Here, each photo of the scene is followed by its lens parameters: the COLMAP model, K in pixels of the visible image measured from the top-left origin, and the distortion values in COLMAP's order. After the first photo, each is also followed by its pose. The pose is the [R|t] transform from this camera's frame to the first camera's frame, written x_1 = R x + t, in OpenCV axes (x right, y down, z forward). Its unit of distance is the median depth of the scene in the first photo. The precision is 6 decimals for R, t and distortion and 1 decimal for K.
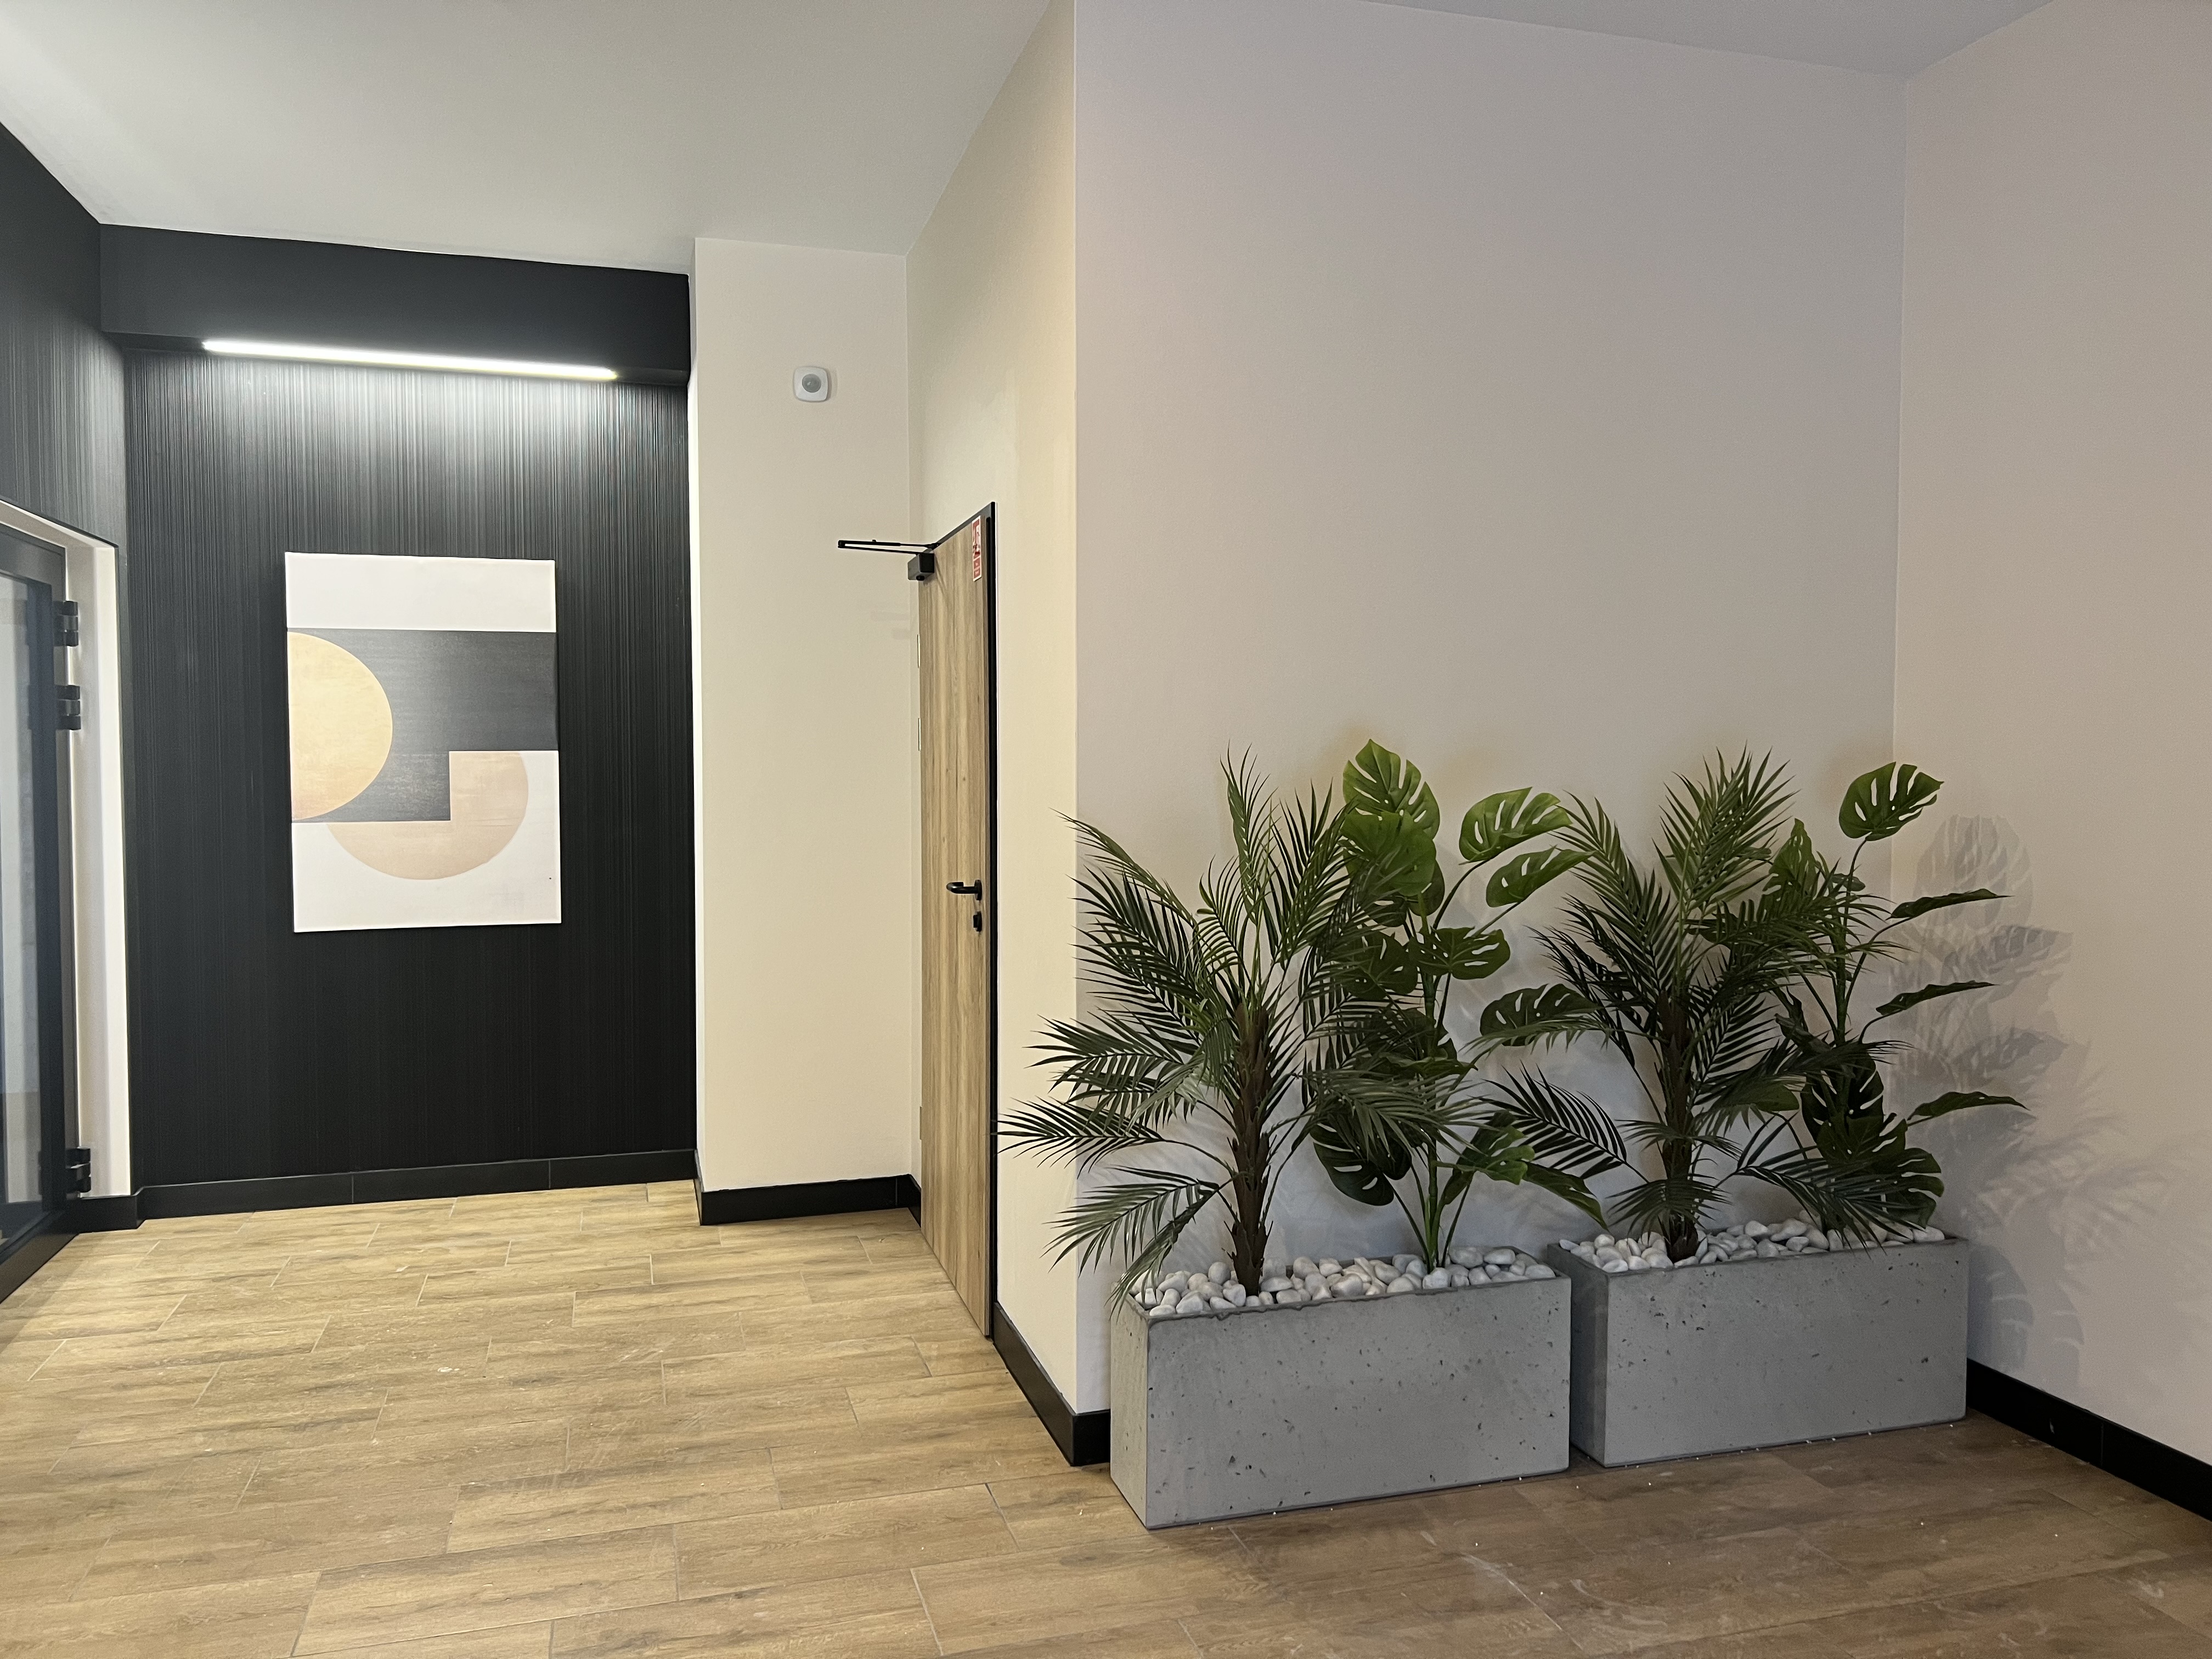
lens RADIAL K [[1669.7, 0, 1109.9], [0, 1669.7, 824.2], [0, 0, 1]] dist [0.042469, -0.017250]
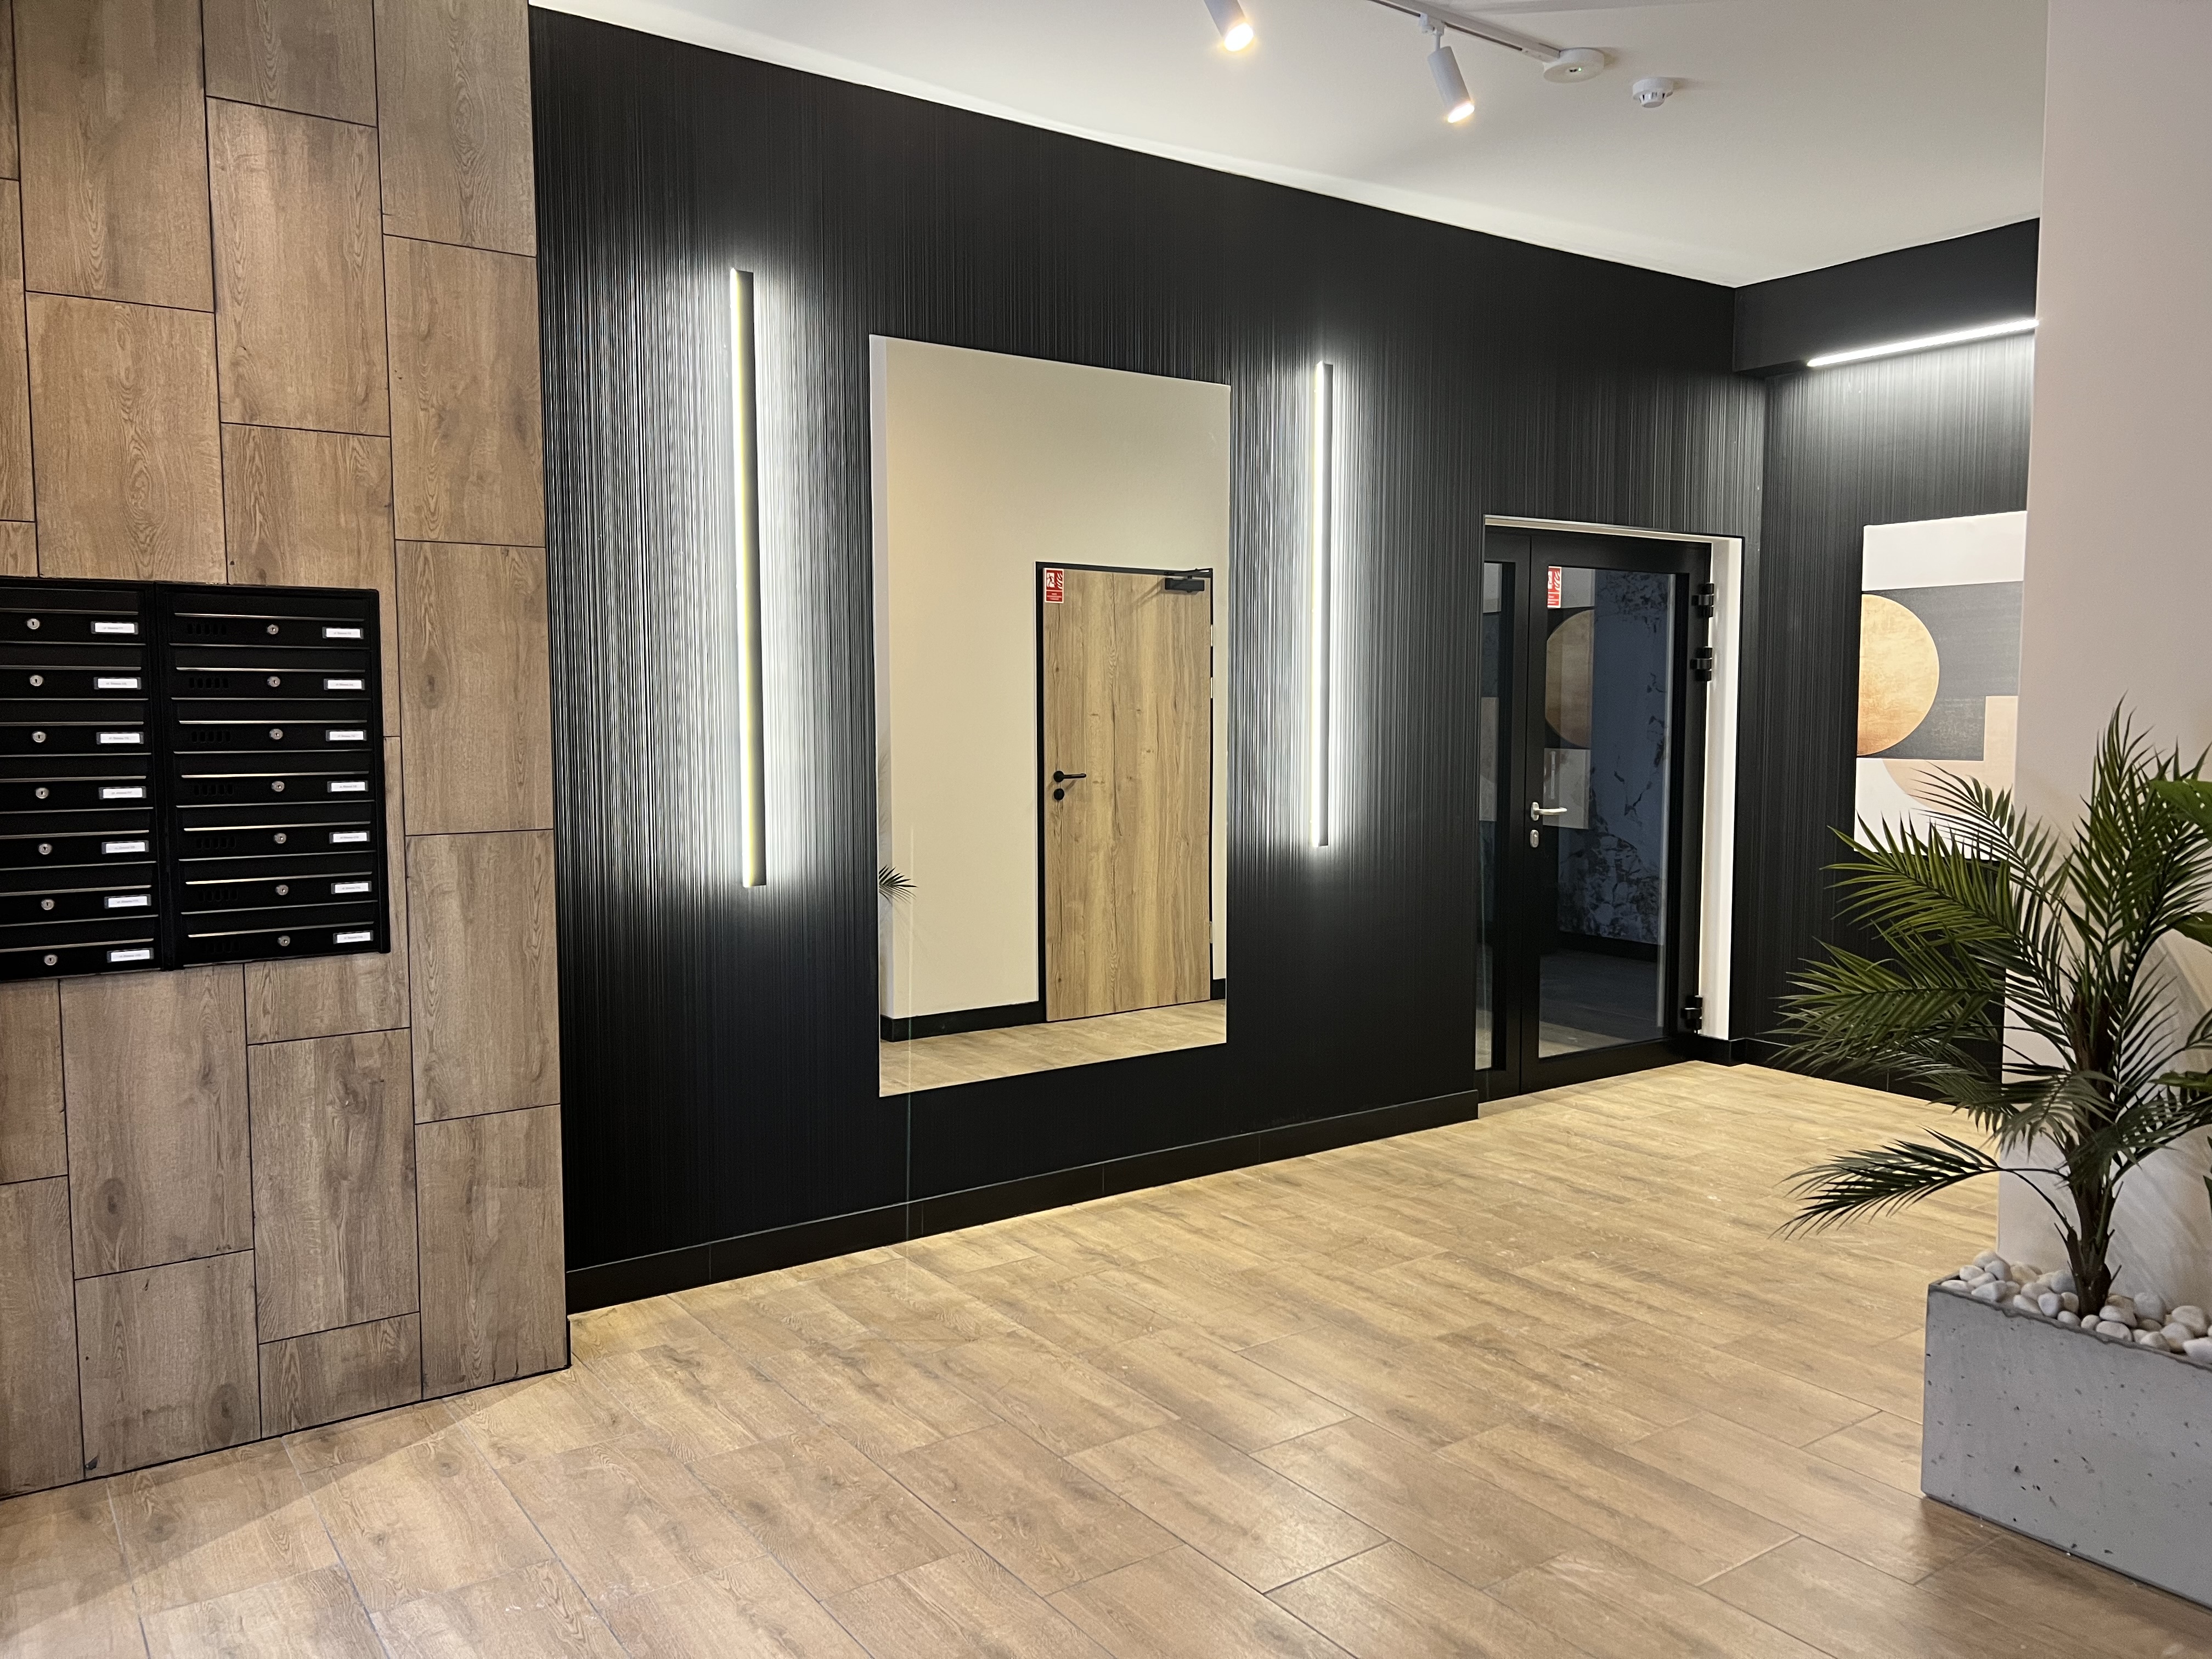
lens RADIAL K [[1669.7, 0, 1108.6], [0, 1669.7, 837.4], [0, 0, 1]] dist [0.042469, -0.017250]
pose [[0.310468, 0.075667, -0.947568, 0.667200], [-0.028601, 0.997119, 0.070253, -0.018470], [0.950154, 0.005290, 0.311737, 0.196368]]
